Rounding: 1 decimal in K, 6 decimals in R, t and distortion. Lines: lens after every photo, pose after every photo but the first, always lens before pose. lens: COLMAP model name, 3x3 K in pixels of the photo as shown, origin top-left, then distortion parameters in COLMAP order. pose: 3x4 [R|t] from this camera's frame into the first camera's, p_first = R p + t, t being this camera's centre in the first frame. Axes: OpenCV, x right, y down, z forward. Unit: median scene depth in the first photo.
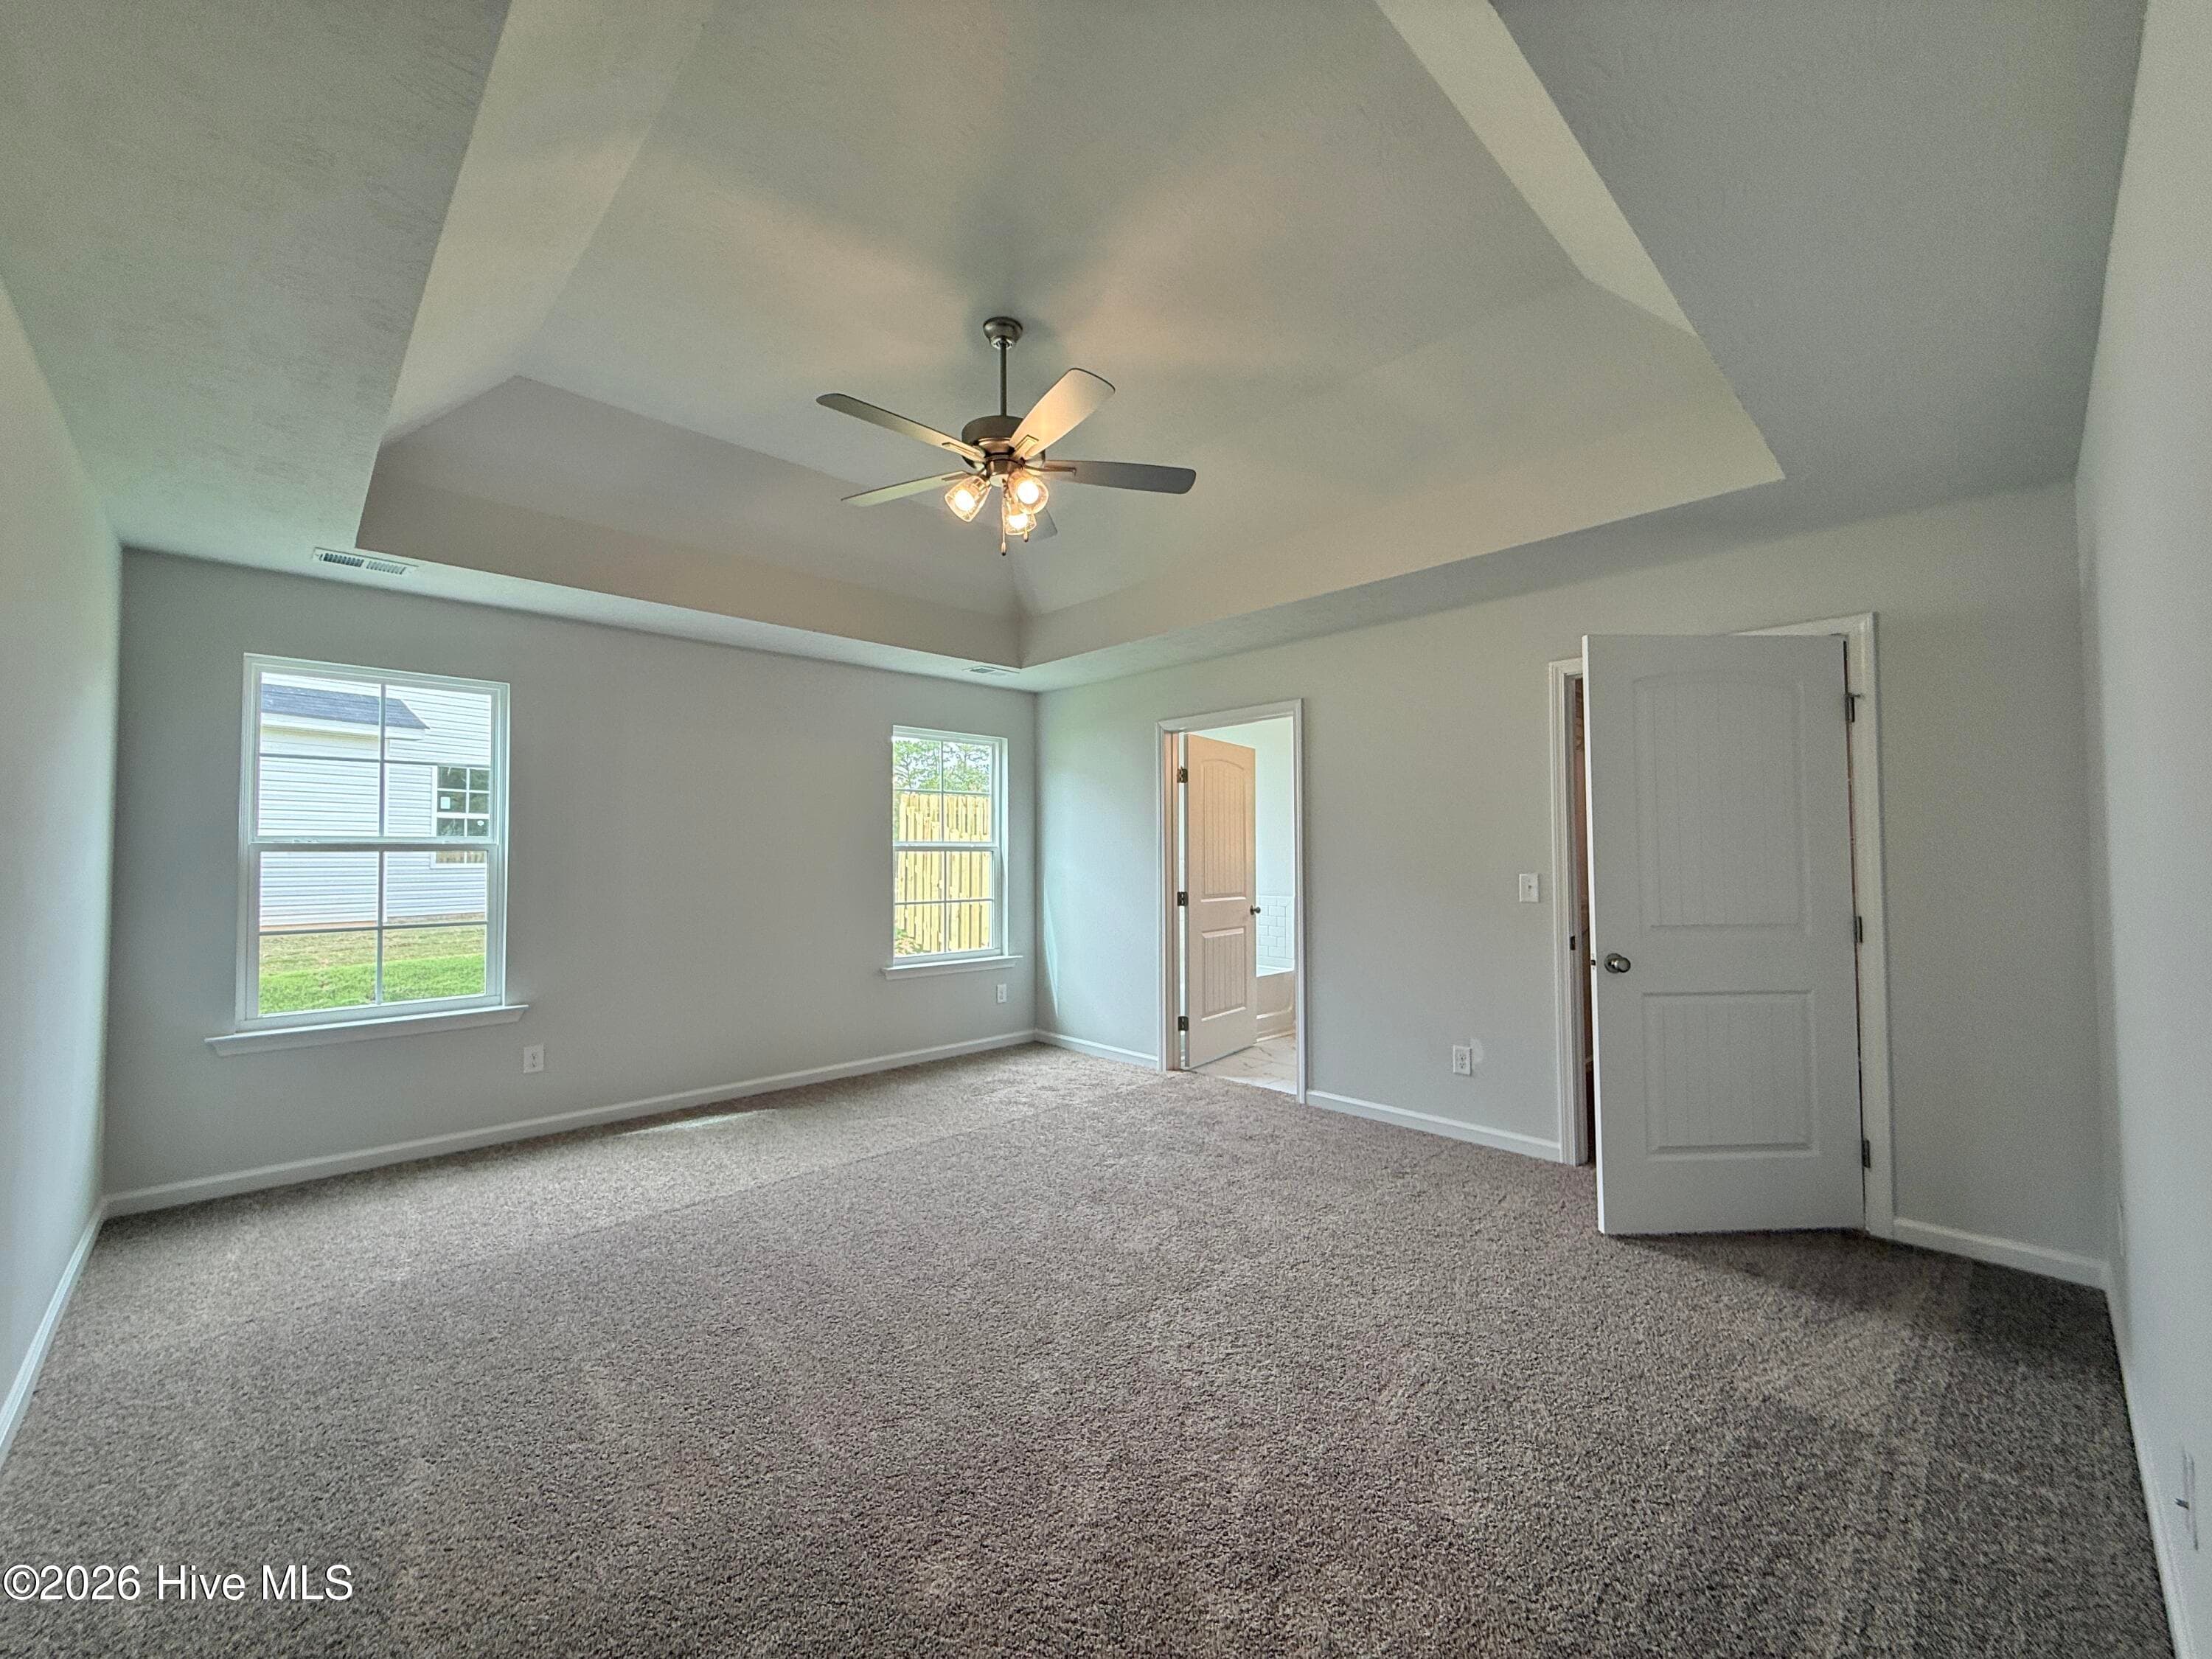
lens RADIAL K [[889.6, 0, 1107.3], [0, 889.6, 833.0], [0, 0, 1]] dist [0.004317, 0.000280]
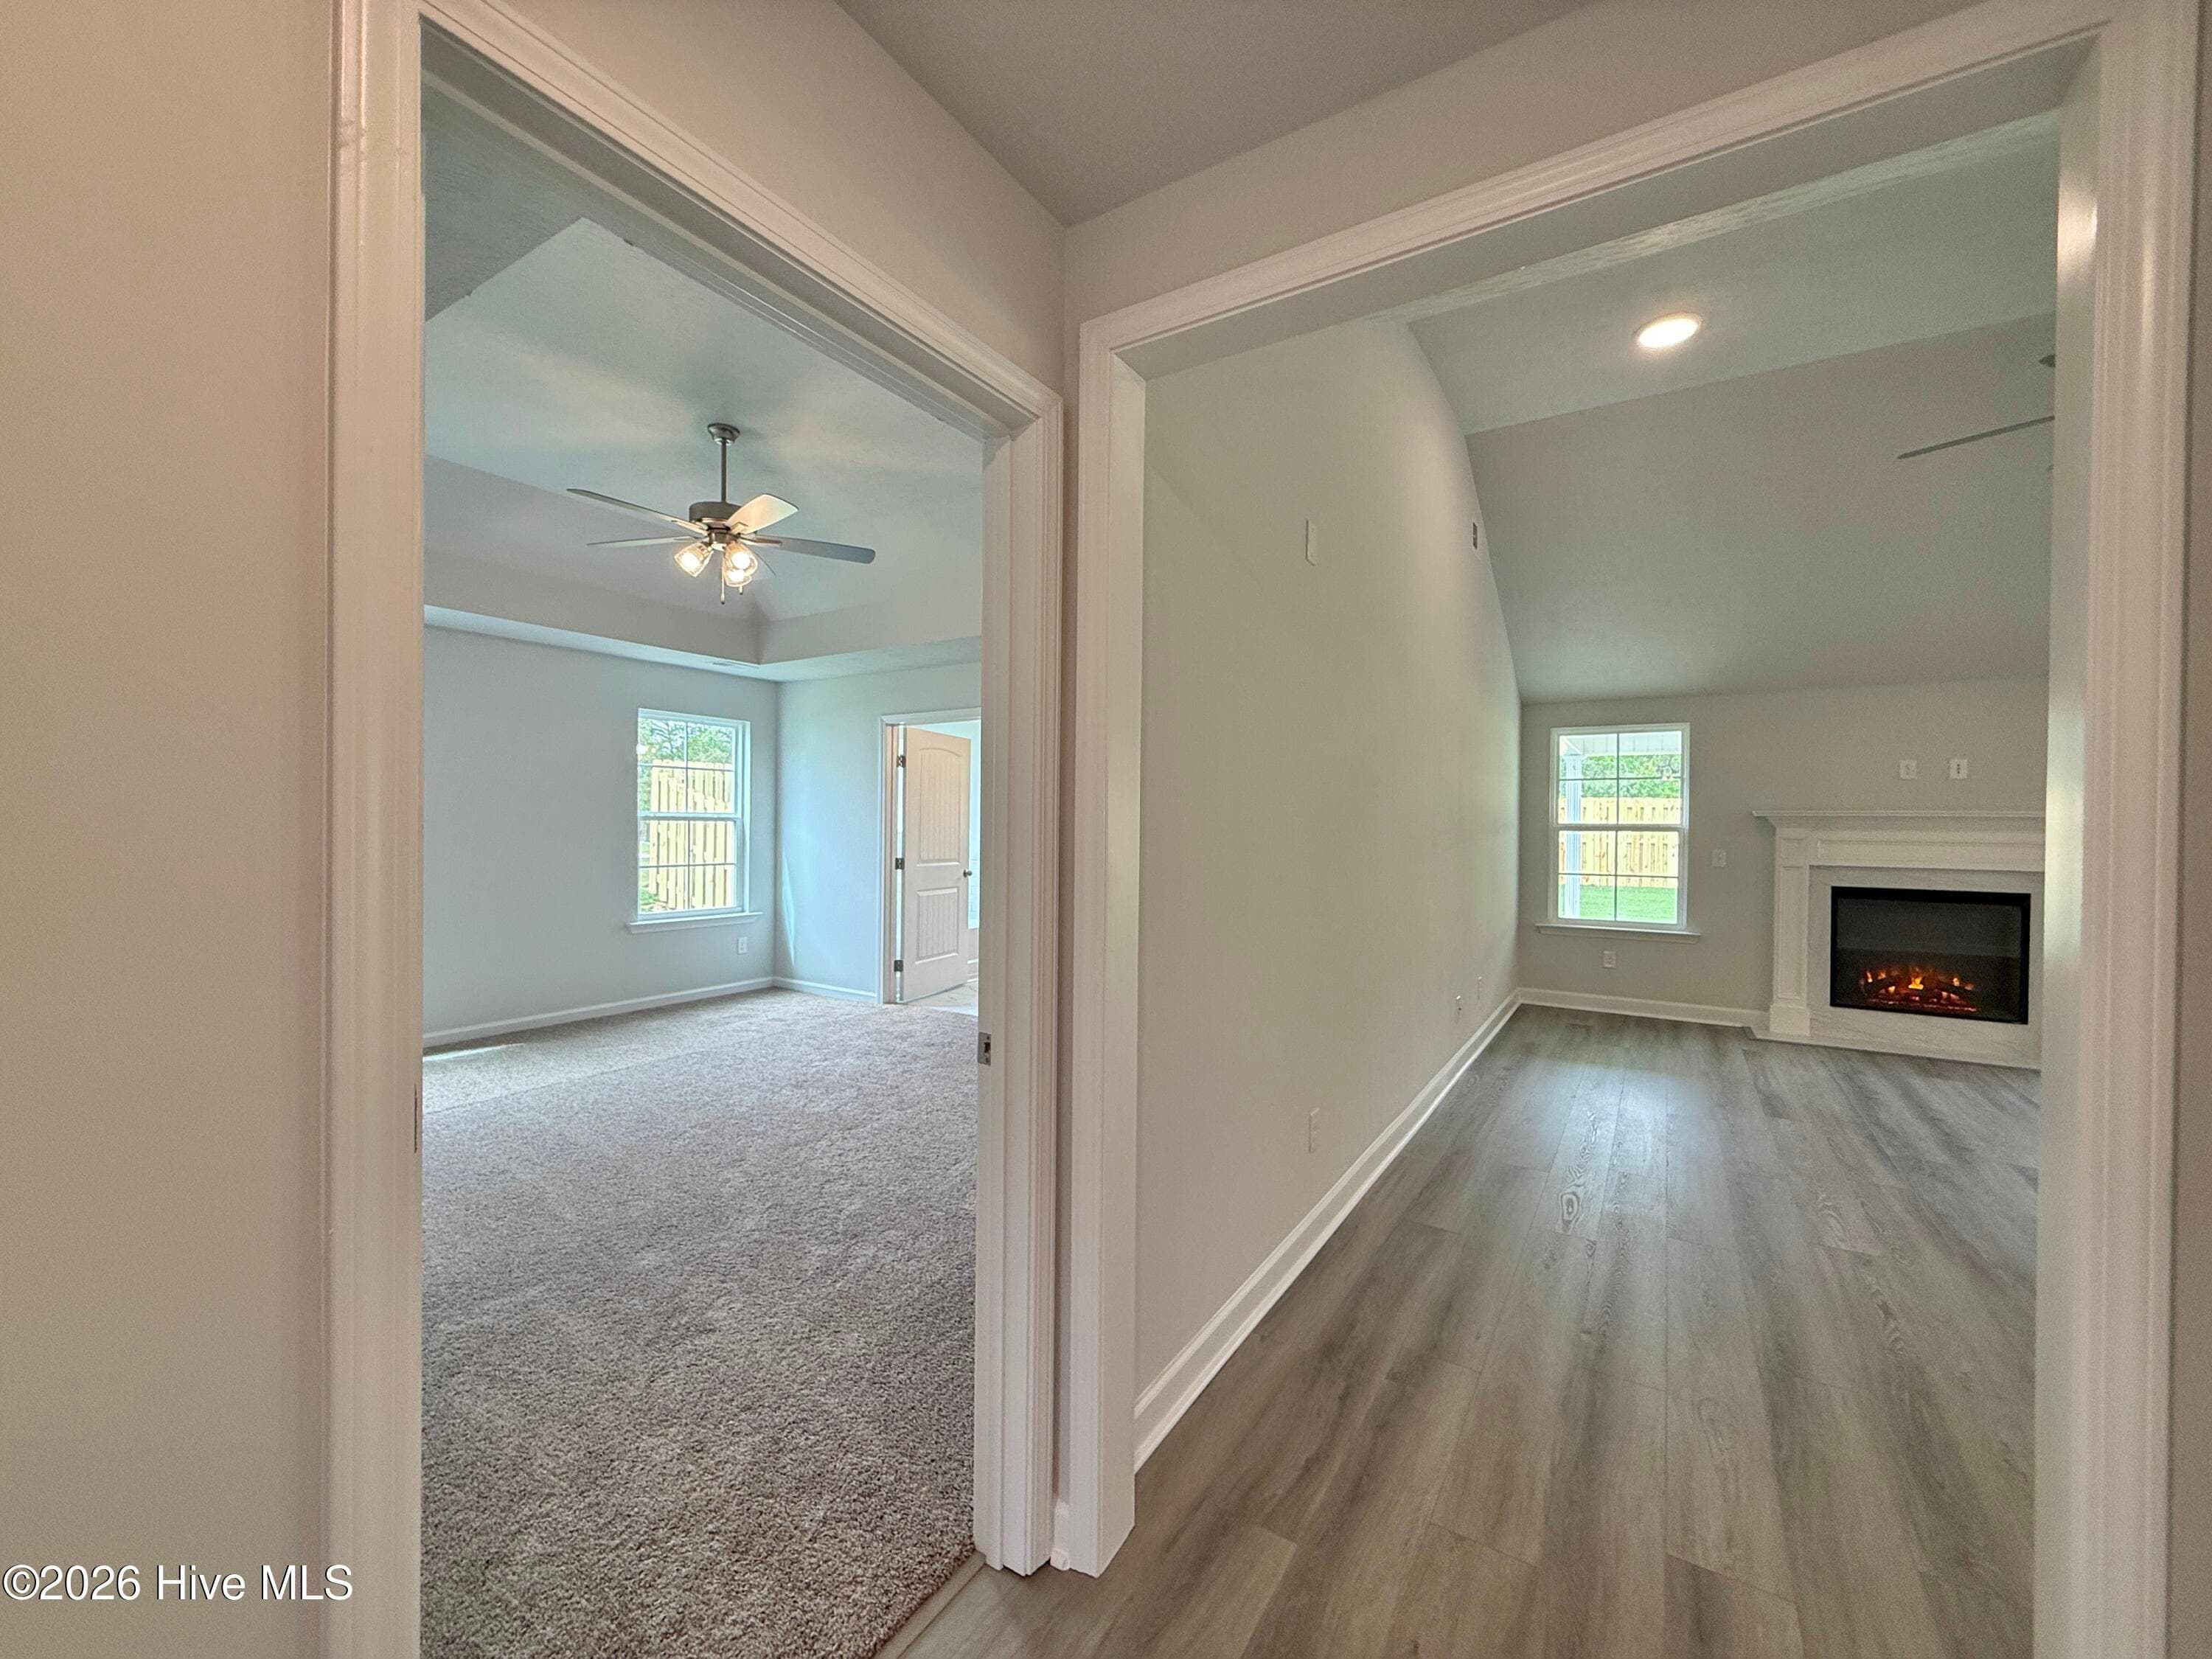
lens RADIAL K [[889.6, 0, 1102.7], [0, 889.6, 830.4], [0, 0, 1]] dist [0.004317, 0.000280]
pose [[0.972659, 0.013113, 0.231869, 0.105388], [-0.020933, 0.999291, 0.031298, -0.021348], [-0.231294, -0.035296, 0.972243, -0.351527]]
